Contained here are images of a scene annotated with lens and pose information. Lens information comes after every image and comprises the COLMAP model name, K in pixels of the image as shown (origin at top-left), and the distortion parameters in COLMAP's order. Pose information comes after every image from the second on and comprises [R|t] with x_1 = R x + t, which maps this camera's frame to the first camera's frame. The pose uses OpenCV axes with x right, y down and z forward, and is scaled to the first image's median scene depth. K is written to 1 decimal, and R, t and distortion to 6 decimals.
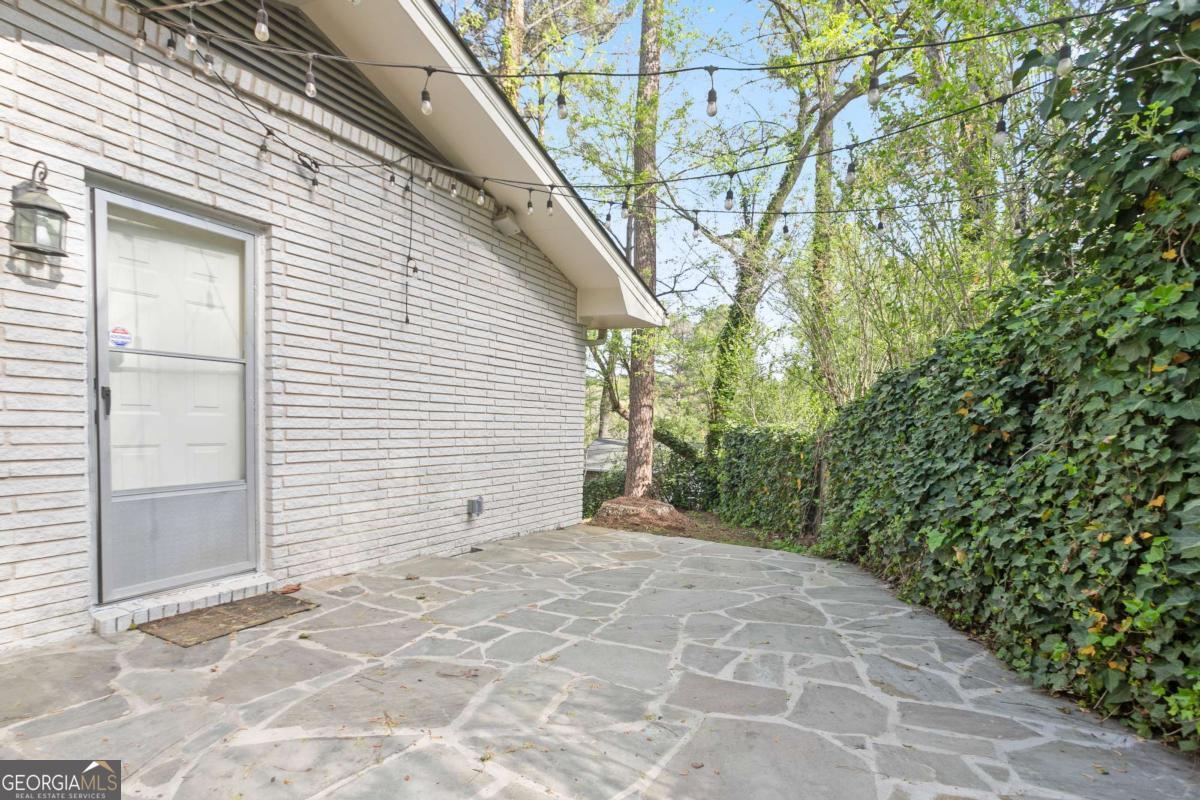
lens RADIAL K [[585.5, 0, 600.0], [0, 585.5, 400.0], [0, 0, 1]] dist [-0.035366, 0.028399]
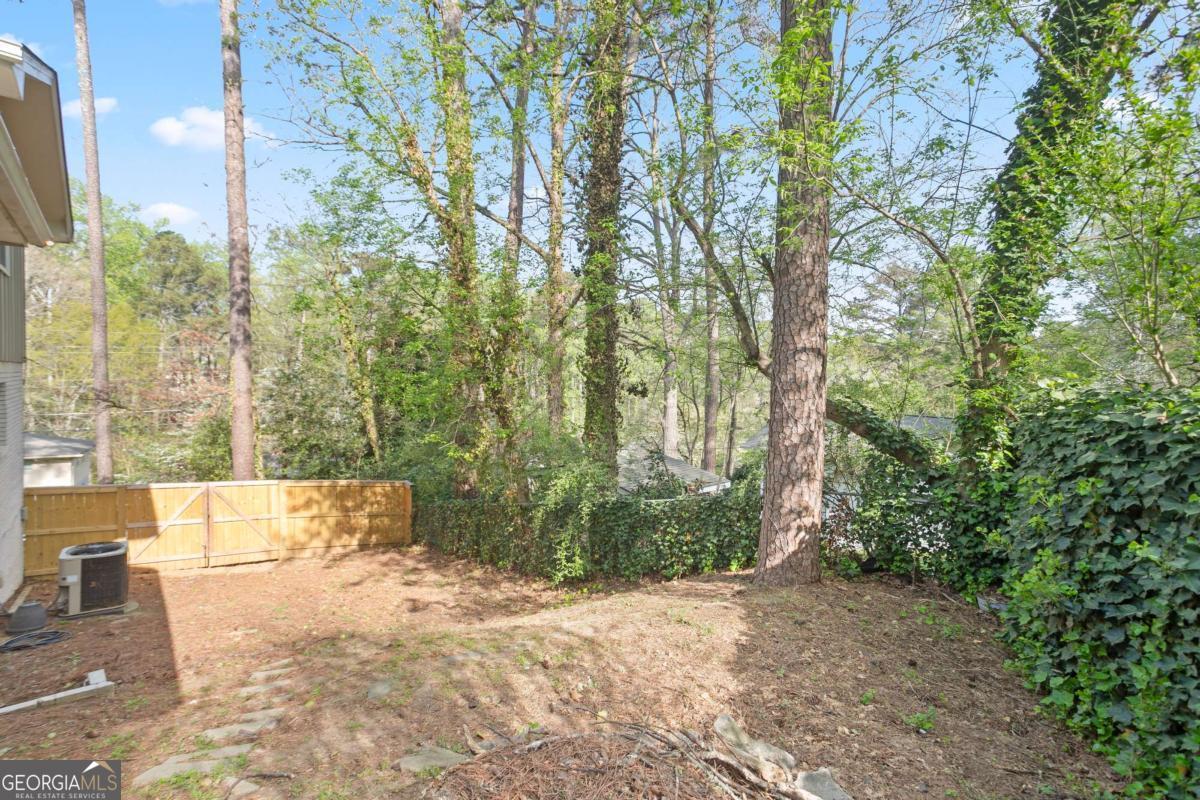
lens RADIAL K [[585.5, 0, 600.0], [0, 585.5, 400.0], [0, 0, 1]] dist [-0.035366, 0.028399]
pose [[0.941005, -0.003978, -0.338370, 0.078114], [0.021185, 0.998662, 0.047175, 0.023334], [0.337729, -0.051560, 0.939830, 0.511345]]
